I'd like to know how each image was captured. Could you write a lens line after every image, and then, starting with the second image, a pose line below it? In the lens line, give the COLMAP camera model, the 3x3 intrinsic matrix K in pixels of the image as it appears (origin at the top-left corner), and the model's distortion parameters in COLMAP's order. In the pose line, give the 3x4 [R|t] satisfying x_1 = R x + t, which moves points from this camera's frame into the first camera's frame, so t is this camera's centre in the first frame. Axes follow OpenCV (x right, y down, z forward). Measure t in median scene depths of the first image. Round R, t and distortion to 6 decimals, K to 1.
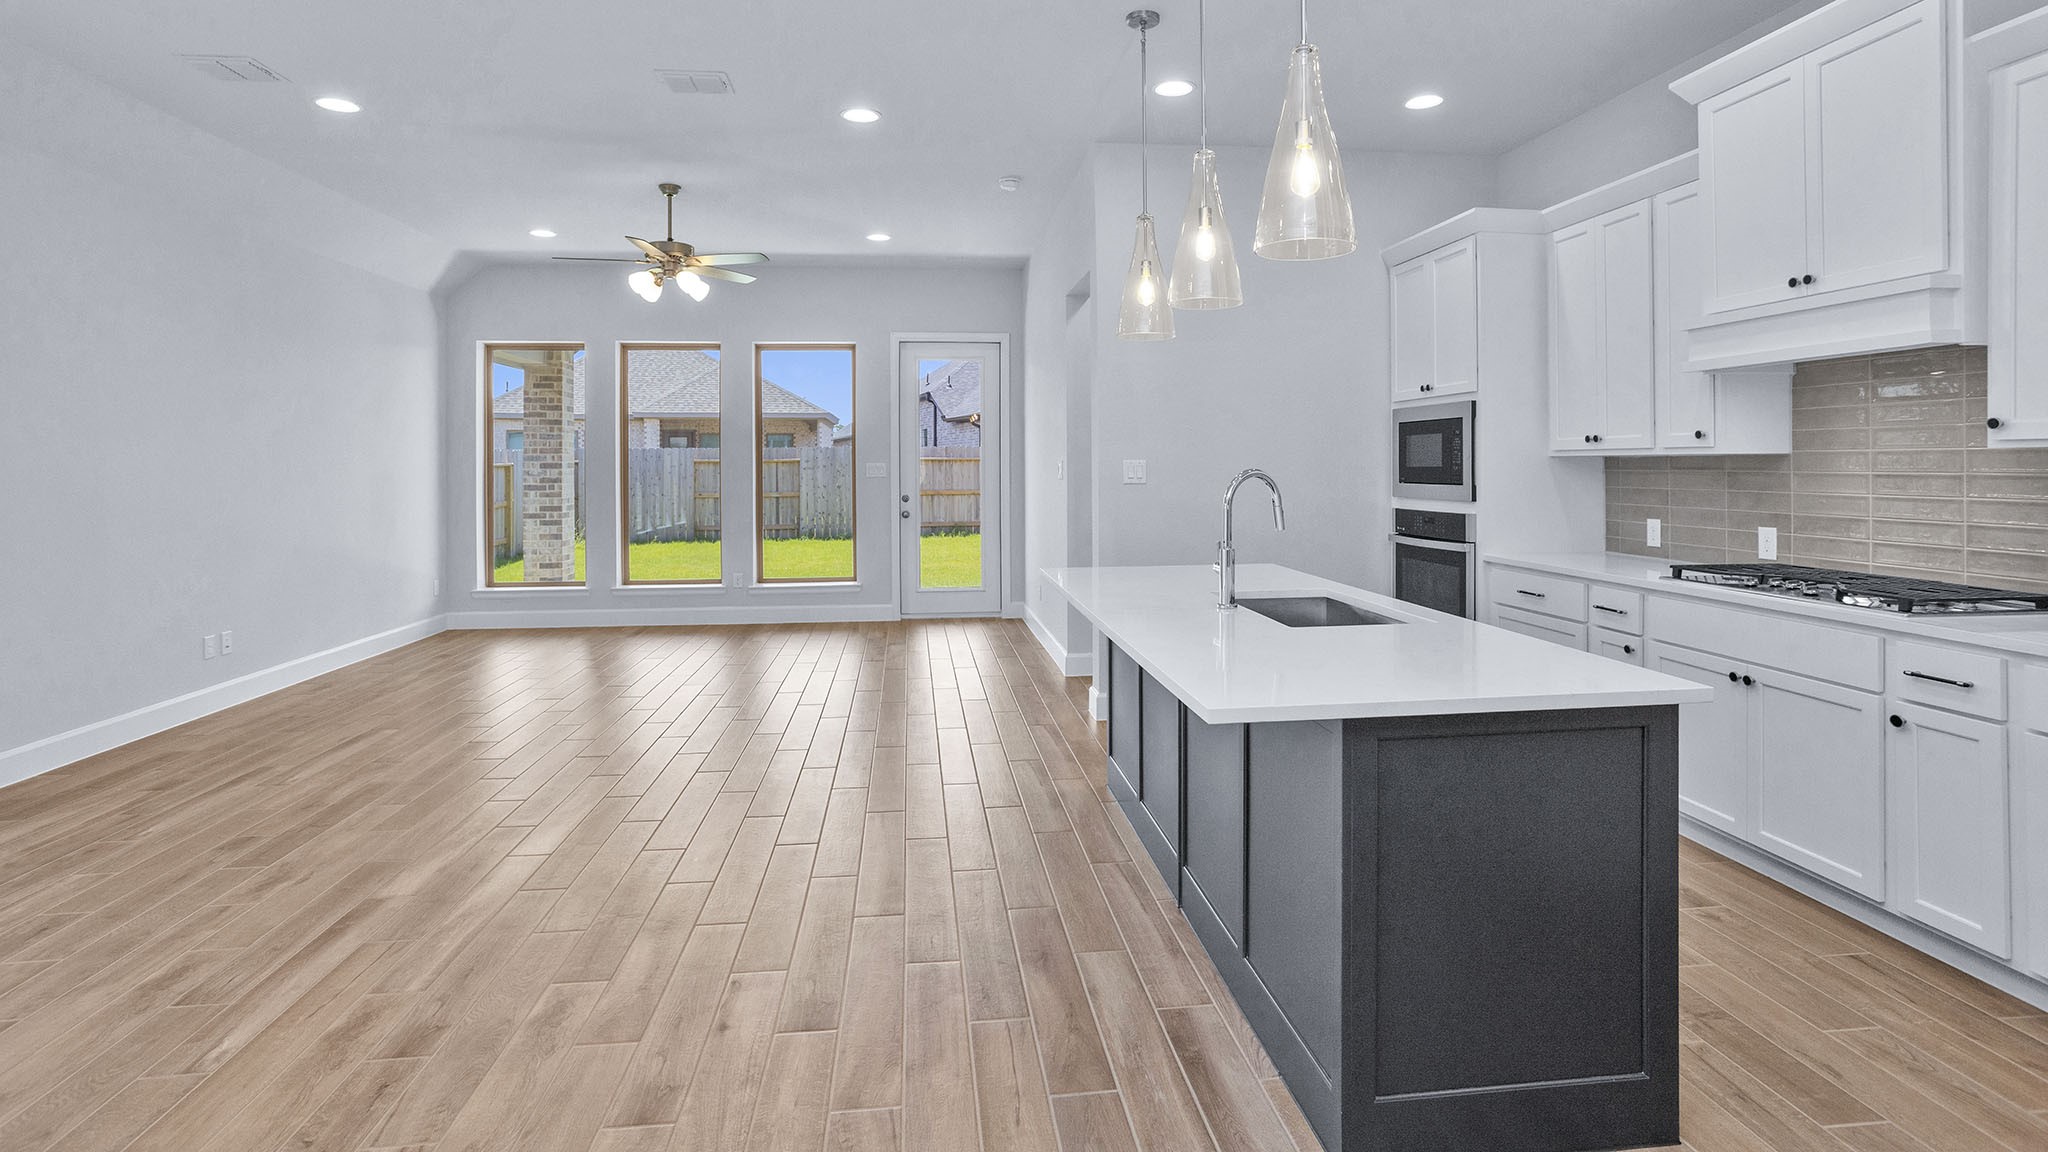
lens RADIAL K [[996.6, 0, 1045.1], [0, 996.6, 457.8], [0, 0, 1]] dist [-0.044382, 0.022100]
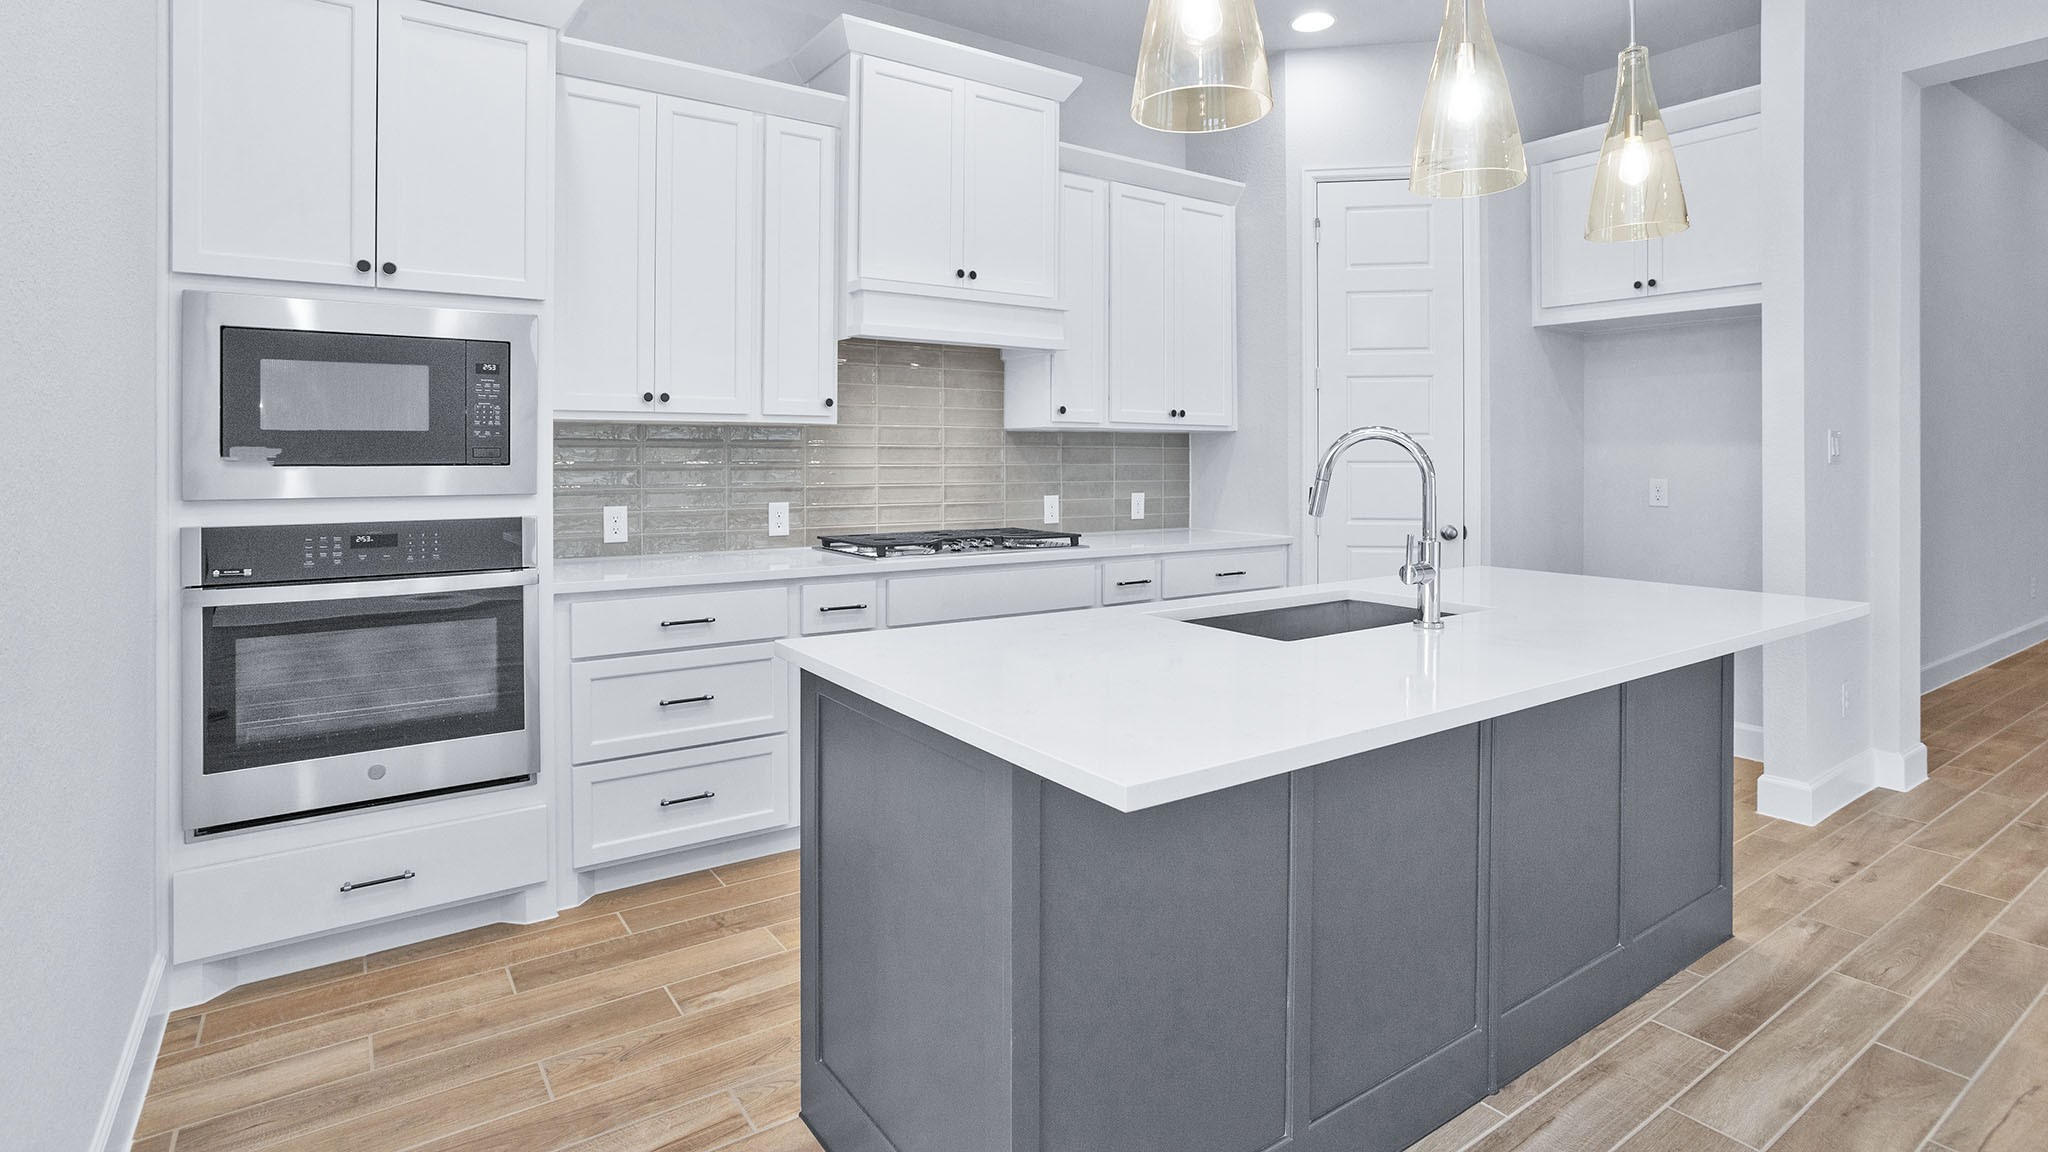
lens RADIAL K [[996.6, 0, 996.2], [0, 996.6, 458.9], [0, 0, 1]] dist [-0.044382, 0.022100]
pose [[-0.440339, -0.000860, 0.897831, -0.205924], [-0.005542, 0.999983, -0.001760, 0.025643], [-0.897815, -0.005751, -0.440336, 1.087755]]
